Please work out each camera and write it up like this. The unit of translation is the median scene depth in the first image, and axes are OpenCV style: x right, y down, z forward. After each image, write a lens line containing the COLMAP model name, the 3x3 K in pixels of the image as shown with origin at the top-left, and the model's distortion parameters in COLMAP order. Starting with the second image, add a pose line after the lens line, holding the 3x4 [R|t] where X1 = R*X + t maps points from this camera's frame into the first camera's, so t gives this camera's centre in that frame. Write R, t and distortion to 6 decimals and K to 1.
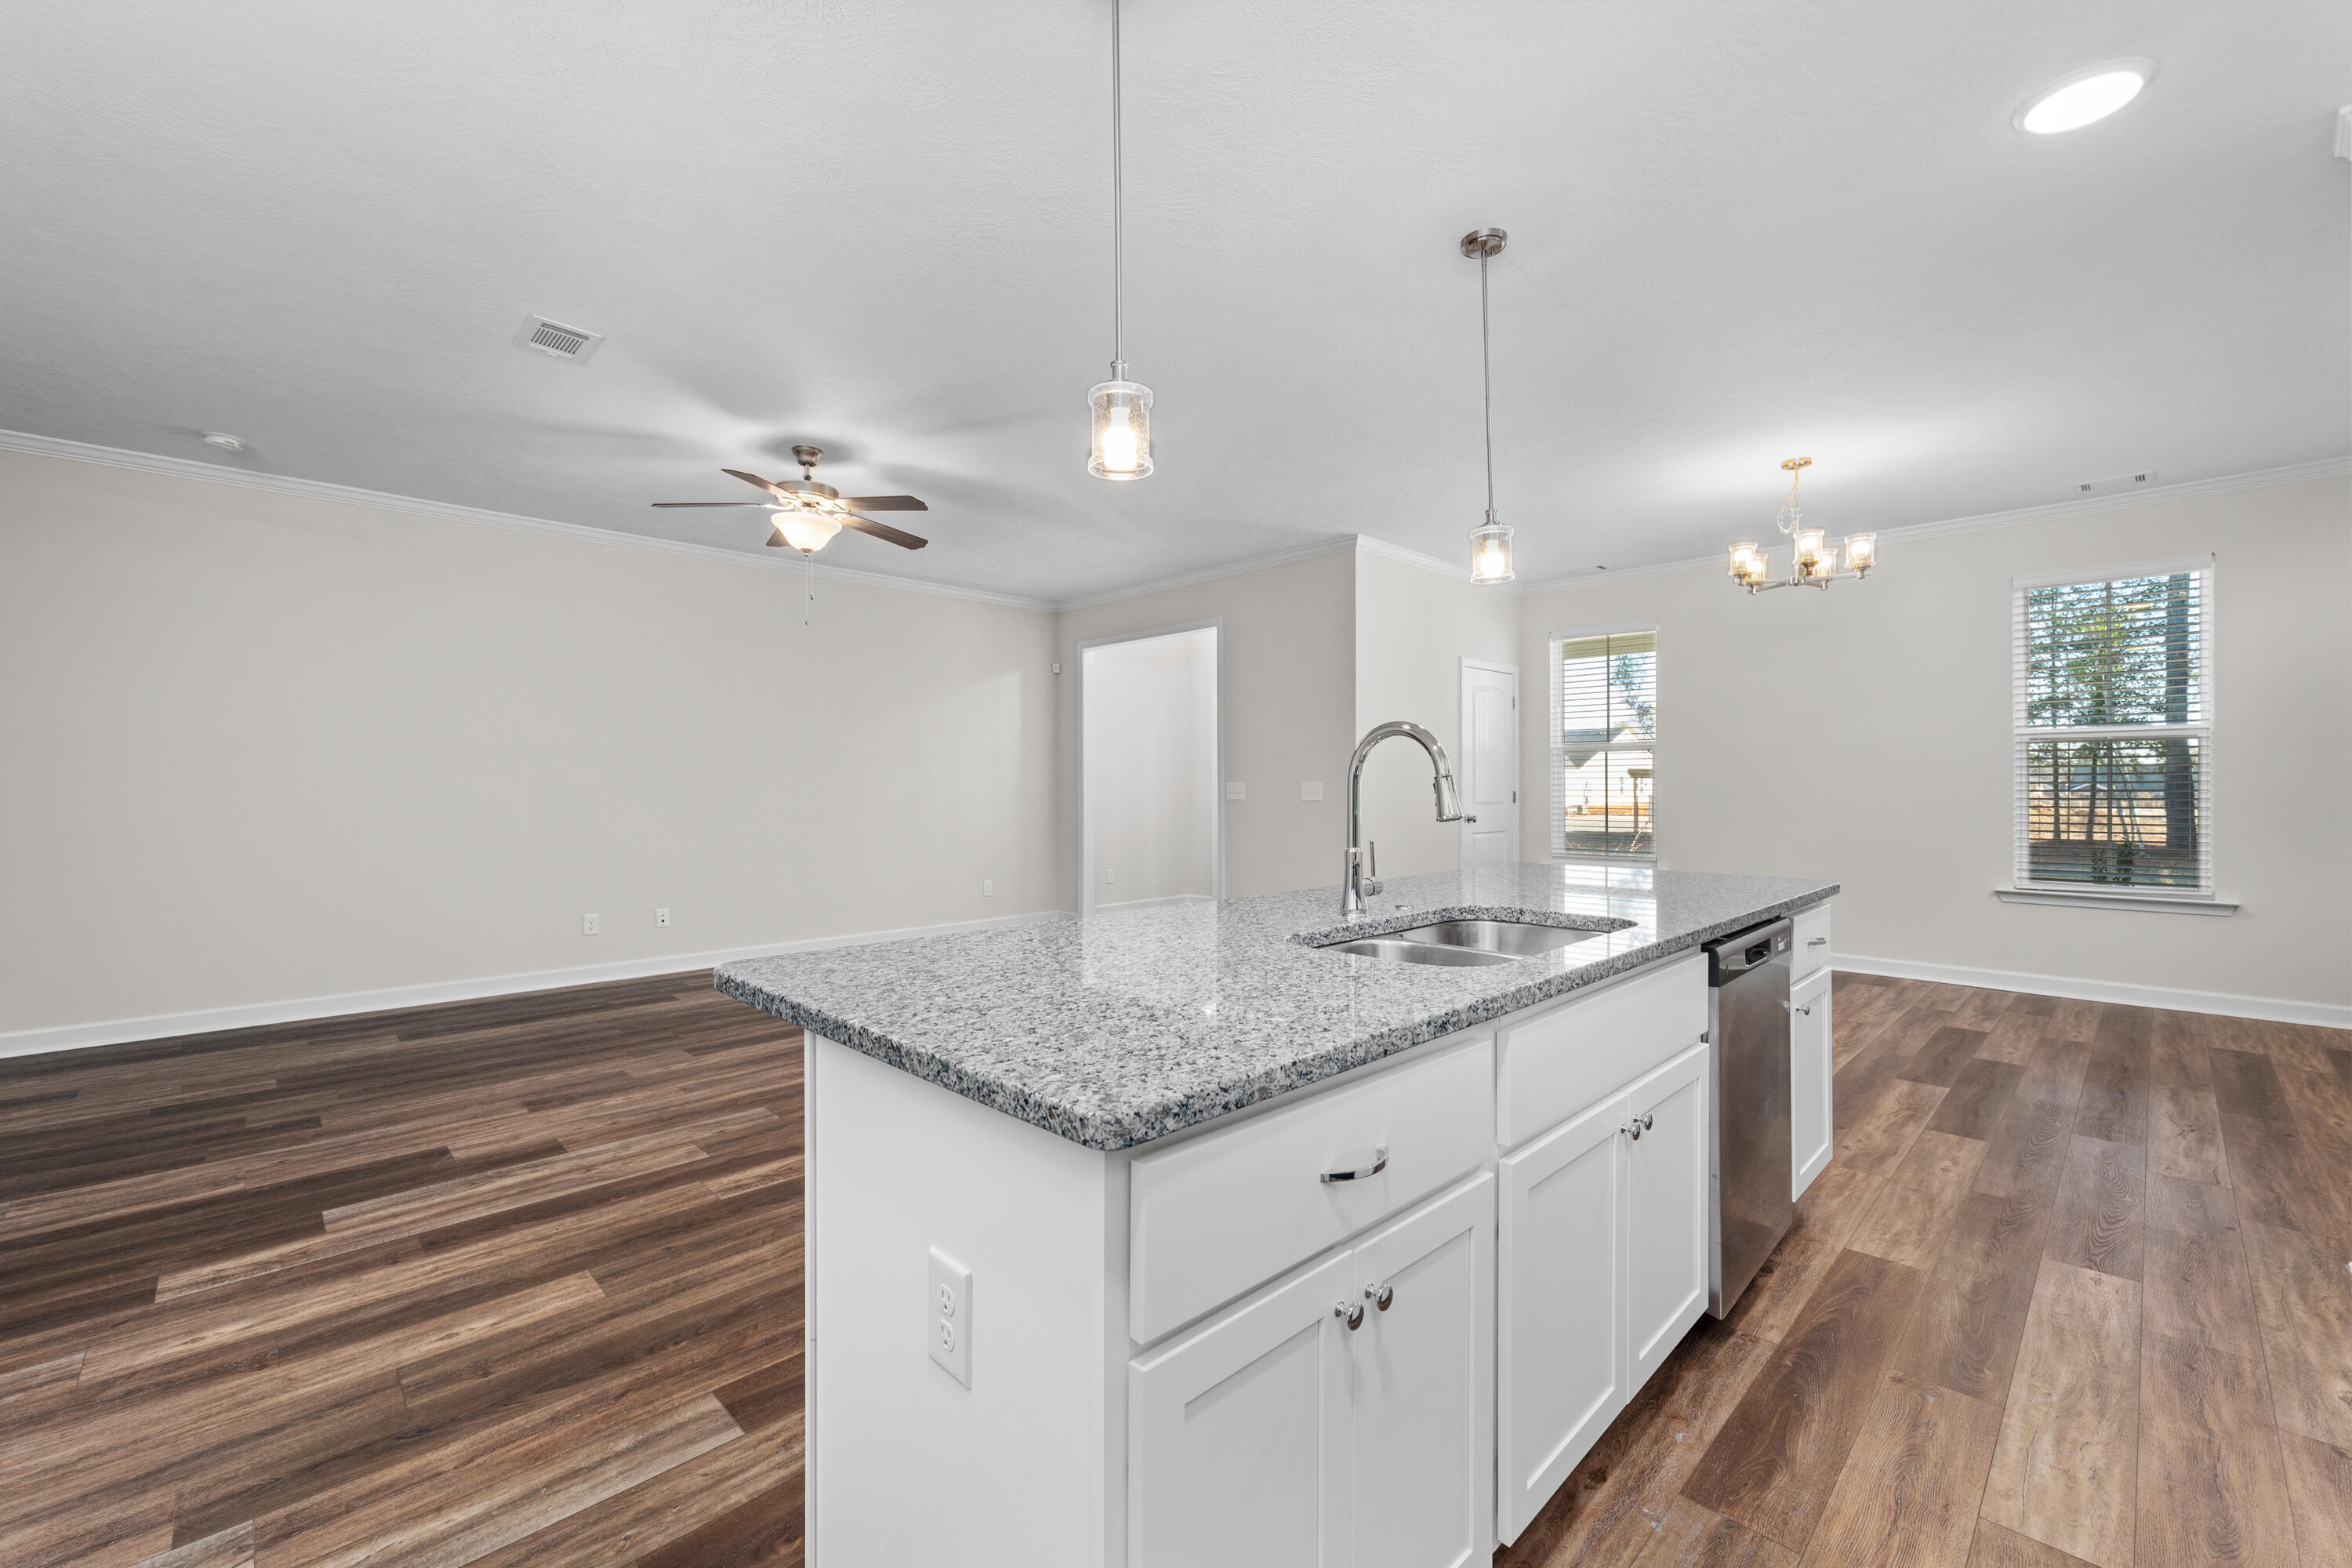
lens RADIAL K [[959.3, 0, 1176.6], [0, 959.3, 781.4], [0, 0, 1]] dist [0.001687, -0.000792]
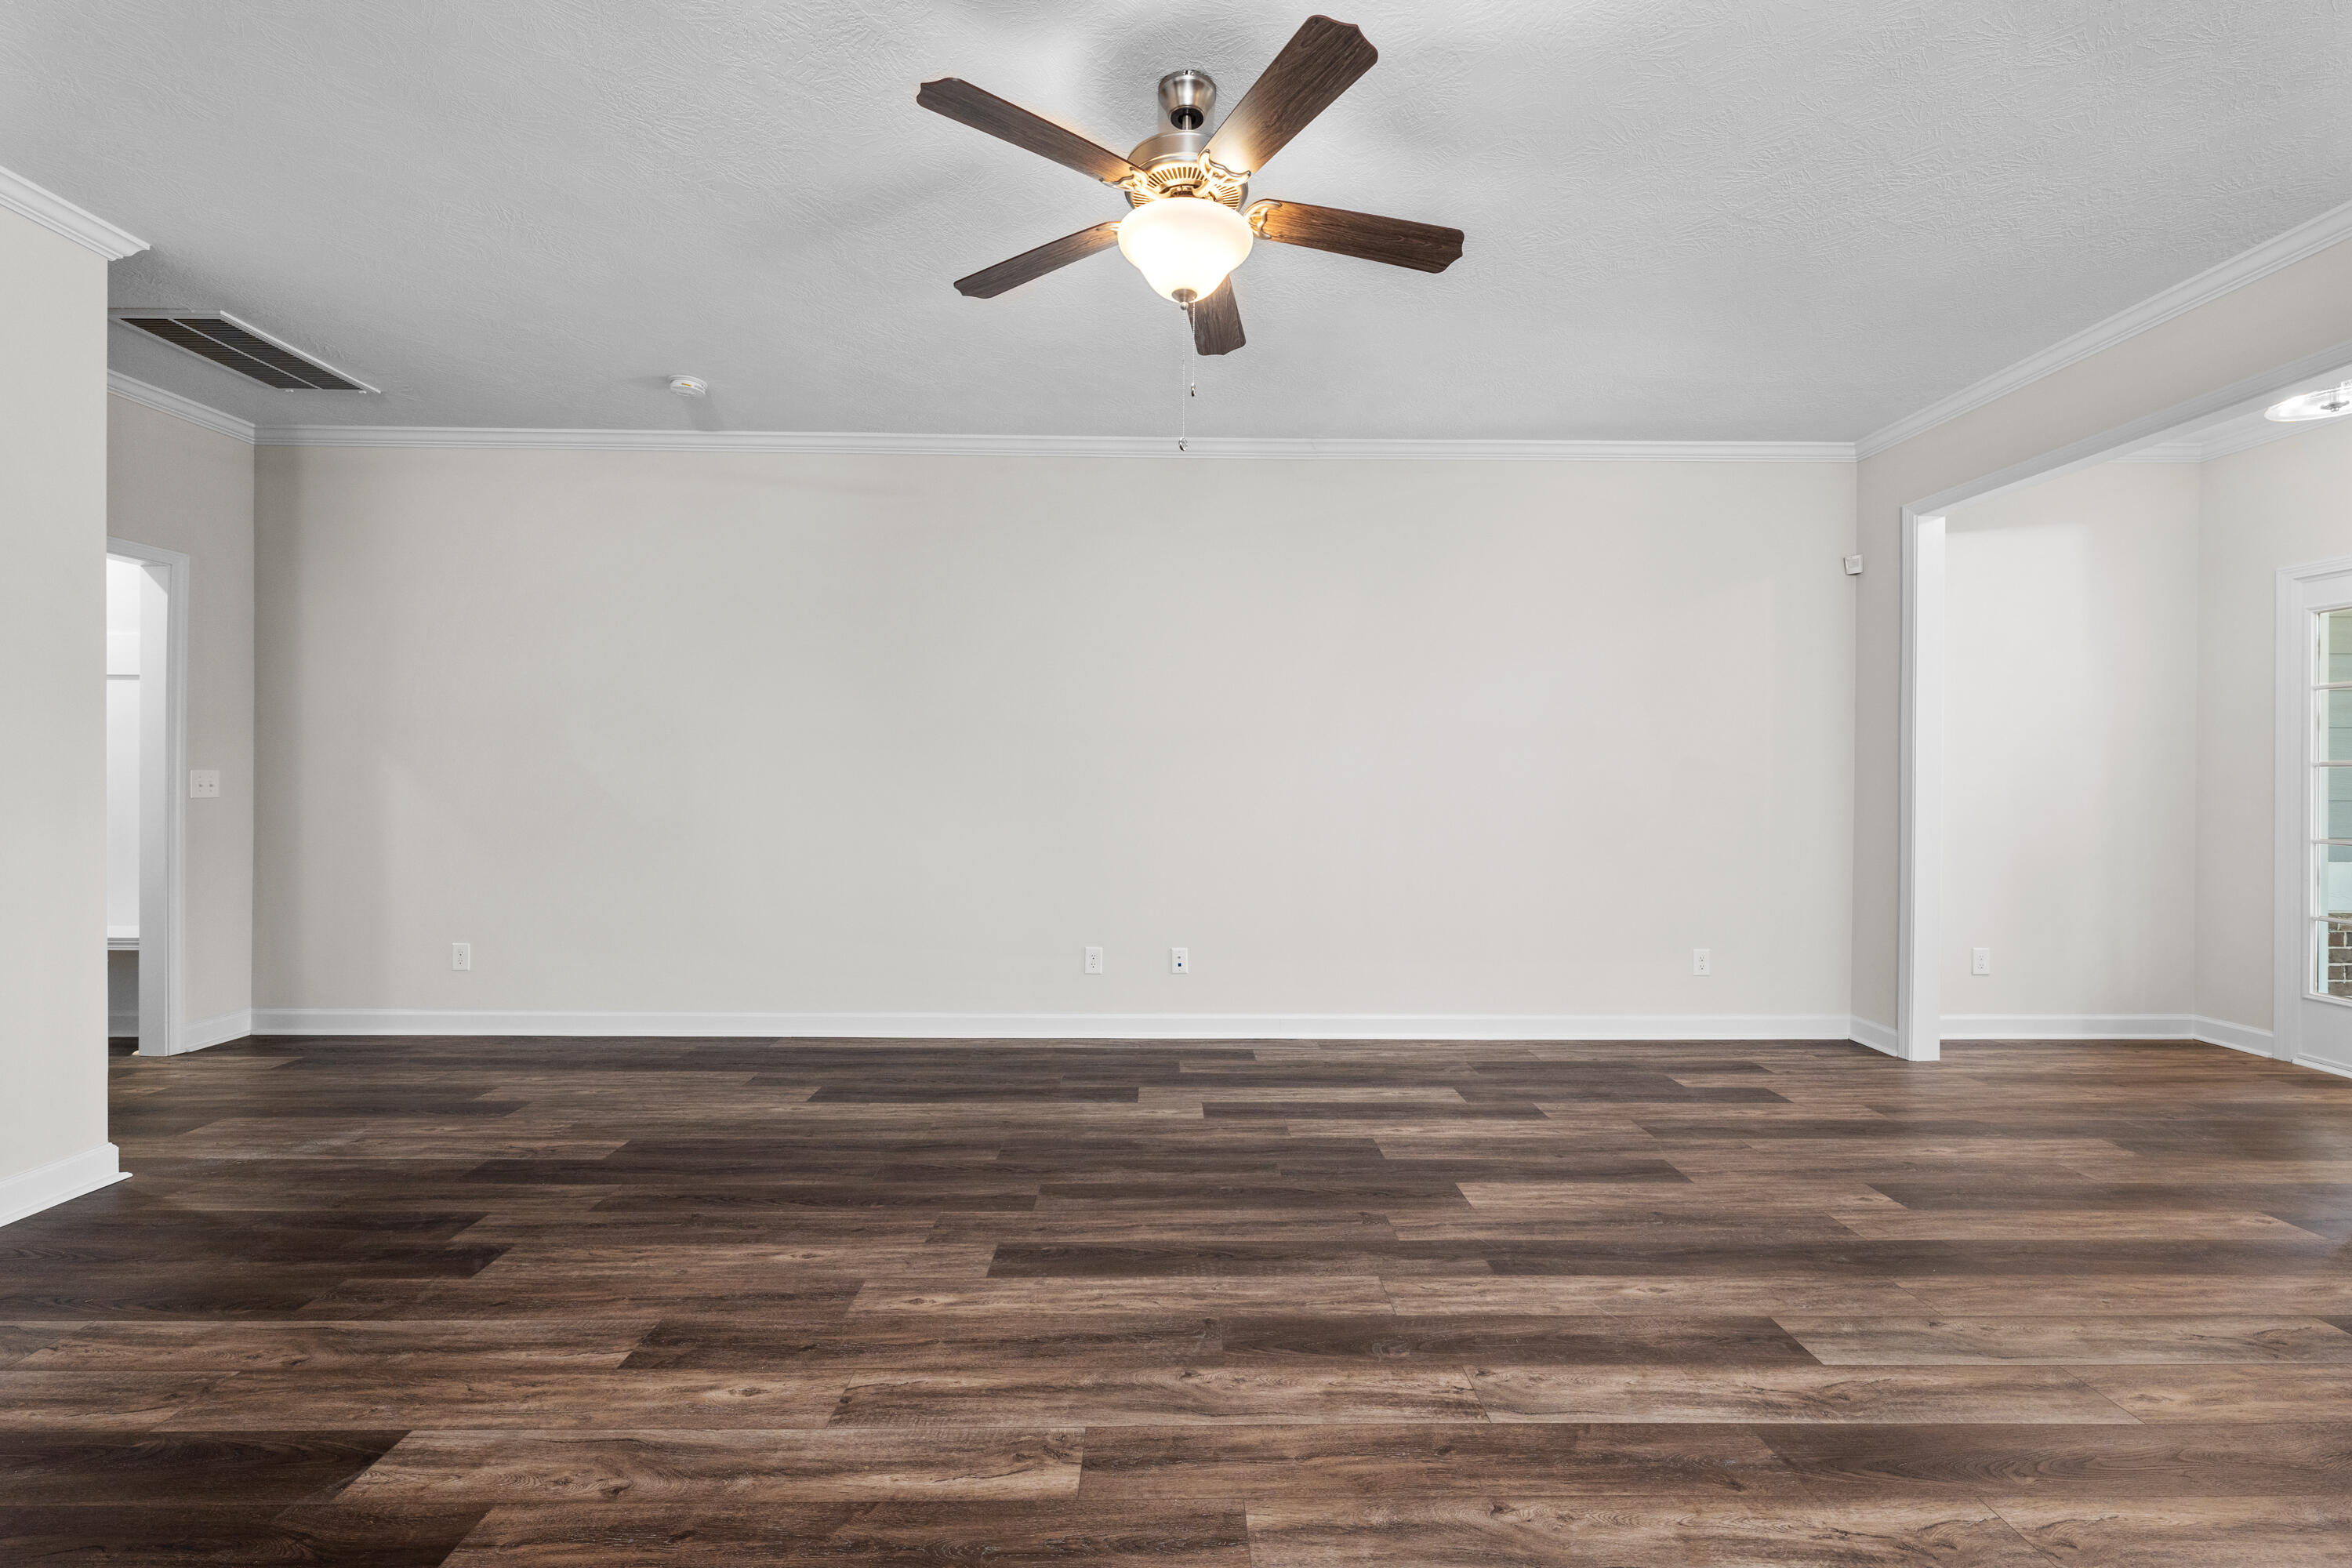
lens RADIAL K [[959.3, 0, 1181.1], [0, 959.3, 775.8], [0, 0, 1]] dist [0.001687, -0.000792]
pose [[0.724471, 0.003621, -0.689296, -0.060986], [-0.003917, 0.999992, 0.001137, 0.004656], [0.689294, 0.001876, 0.724479, 0.787092]]
